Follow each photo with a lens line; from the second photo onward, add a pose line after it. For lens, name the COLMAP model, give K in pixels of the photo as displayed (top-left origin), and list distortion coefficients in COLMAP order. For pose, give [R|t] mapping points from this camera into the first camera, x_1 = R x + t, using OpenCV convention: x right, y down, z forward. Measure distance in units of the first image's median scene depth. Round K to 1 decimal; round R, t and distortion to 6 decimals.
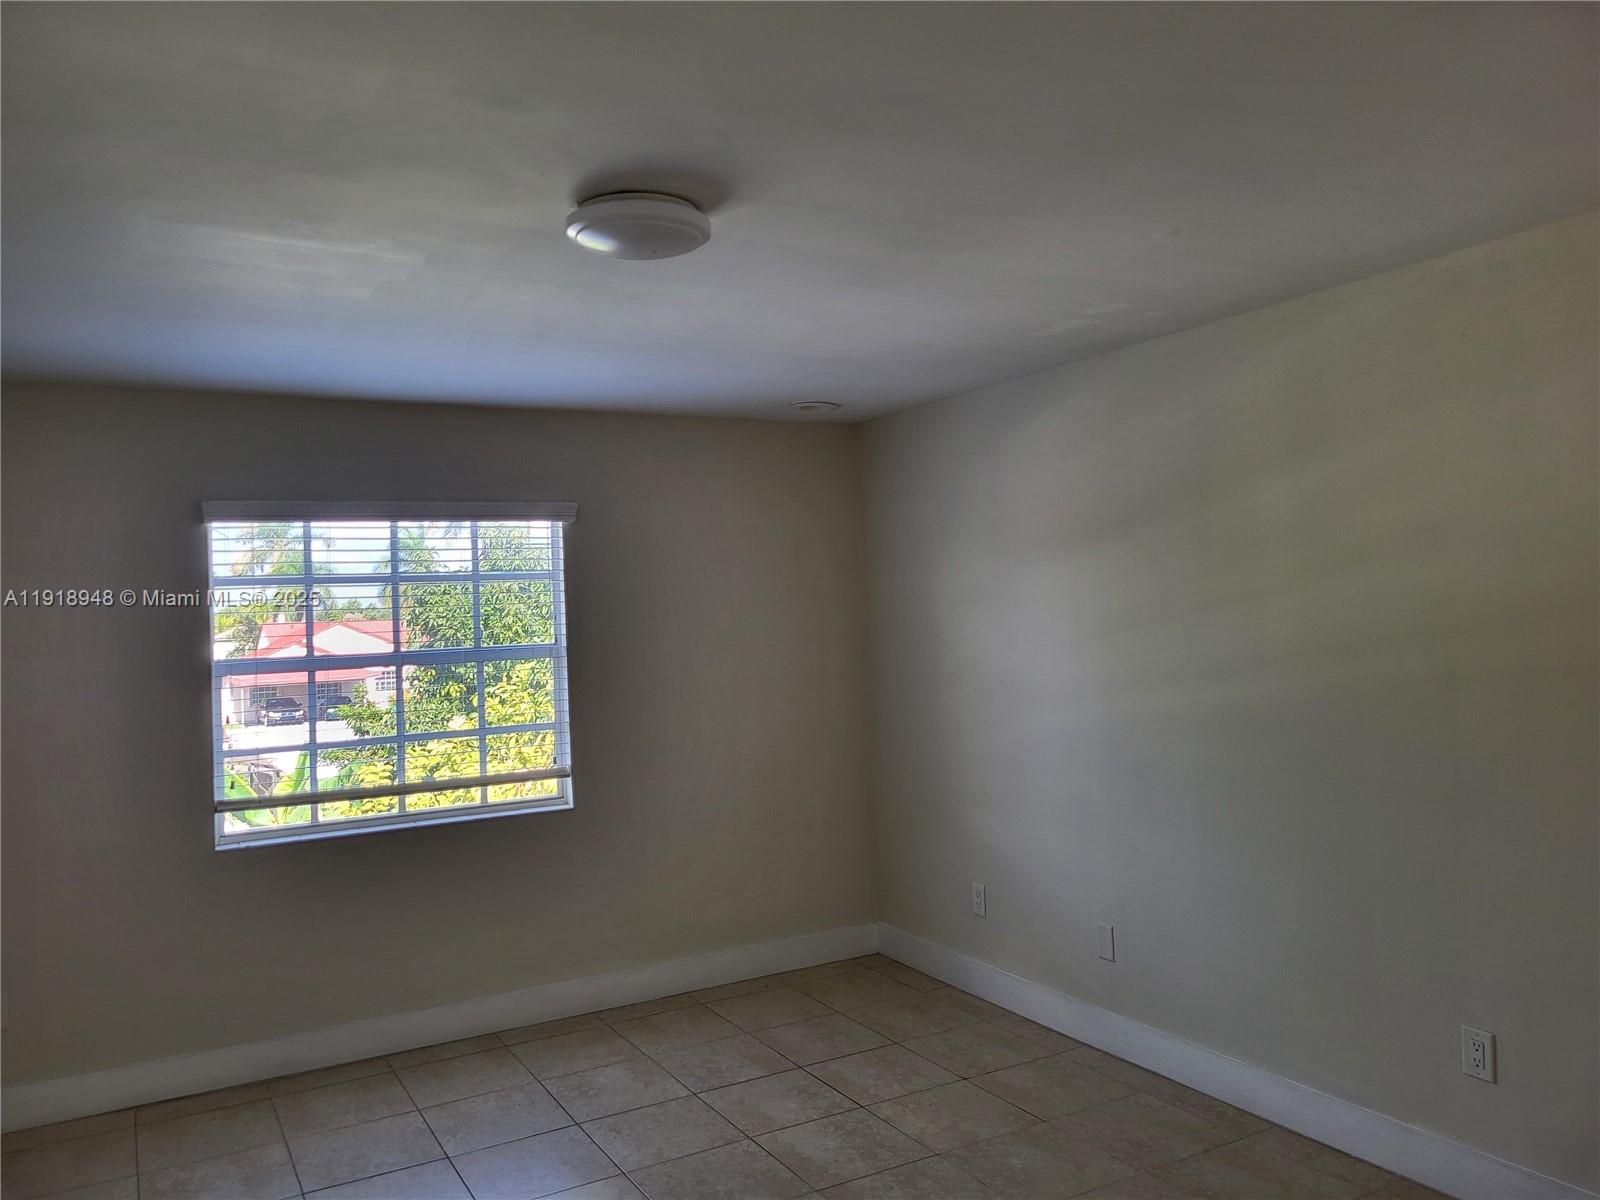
lens RADIAL K [[1227.1, 0, 786.1], [0, 1227.1, 594.6], [0, 0, 1]] dist [0.048615, -0.039037]
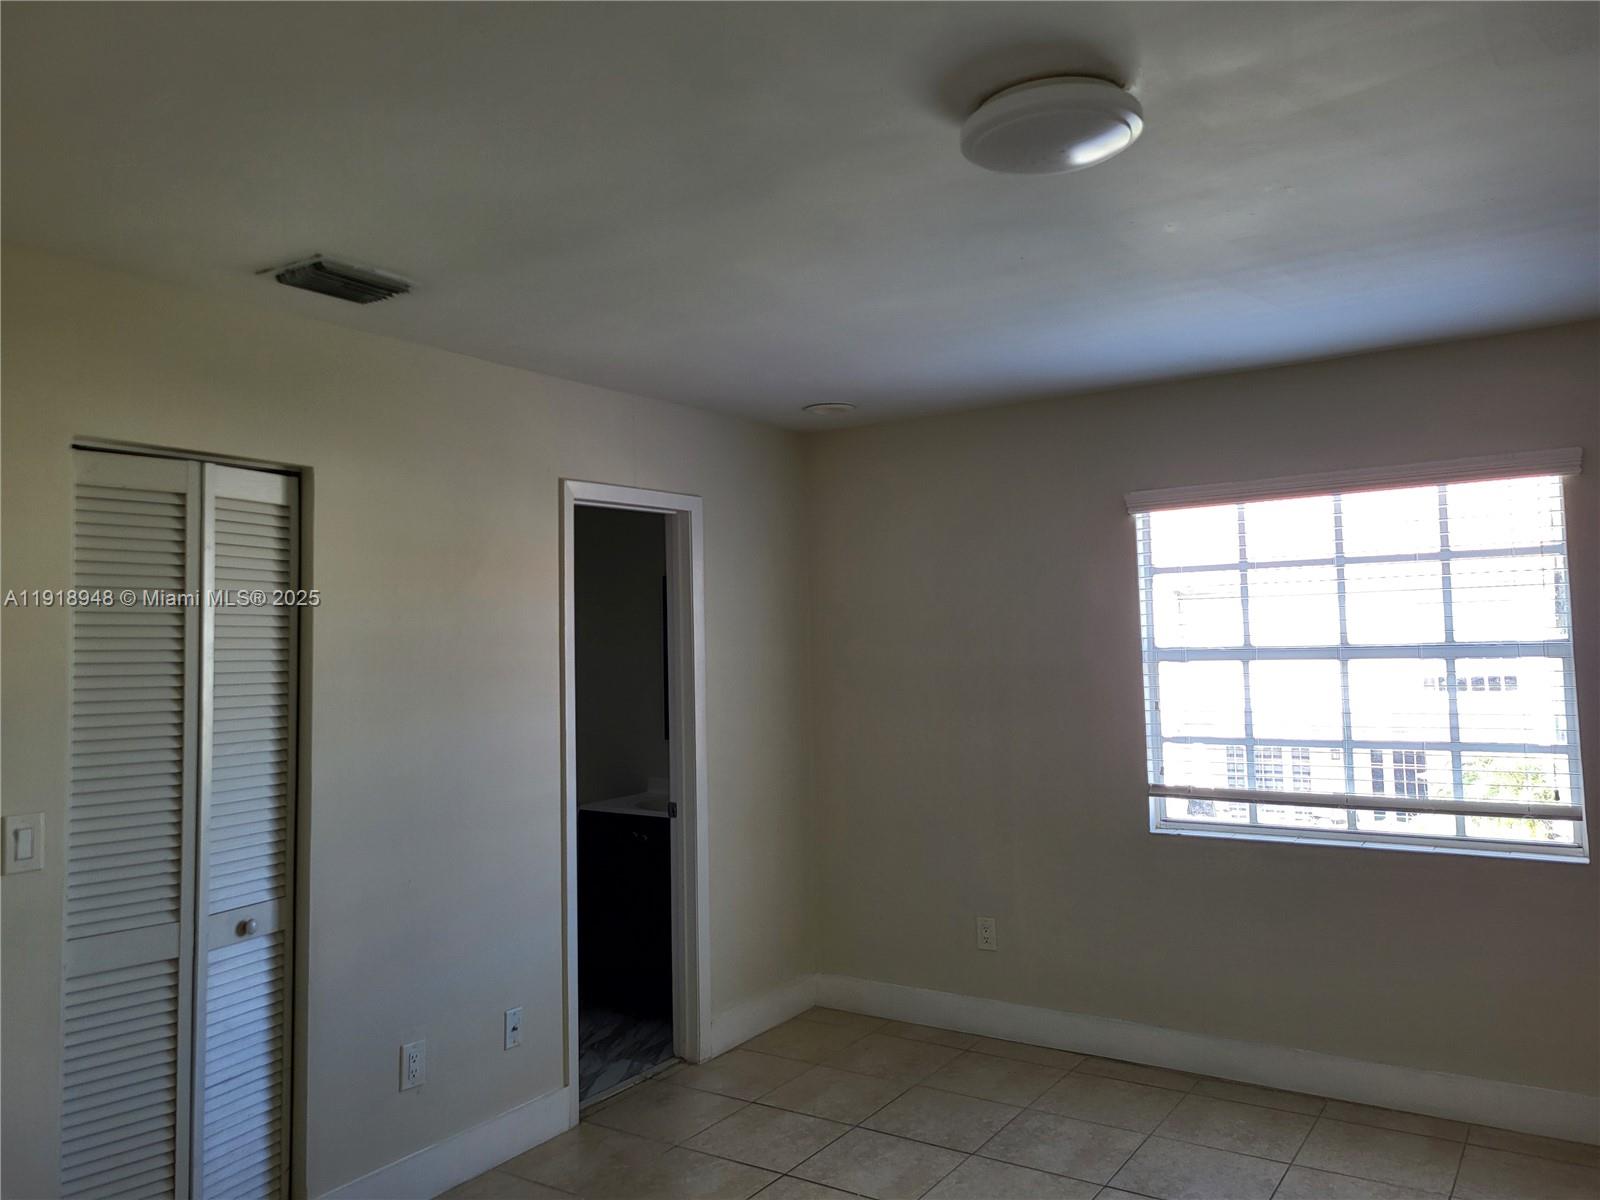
lens RADIAL K [[1227.1, 0, 794.3], [0, 1227.1, 598.7], [0, 0, 1]] dist [0.048615, -0.039037]
pose [[0.444543, -0.006044, -0.895737, 0.313428], [0.022310, 0.999742, 0.004326, 0.001728], [0.895480, -0.021907, 0.444563, 0.276318]]
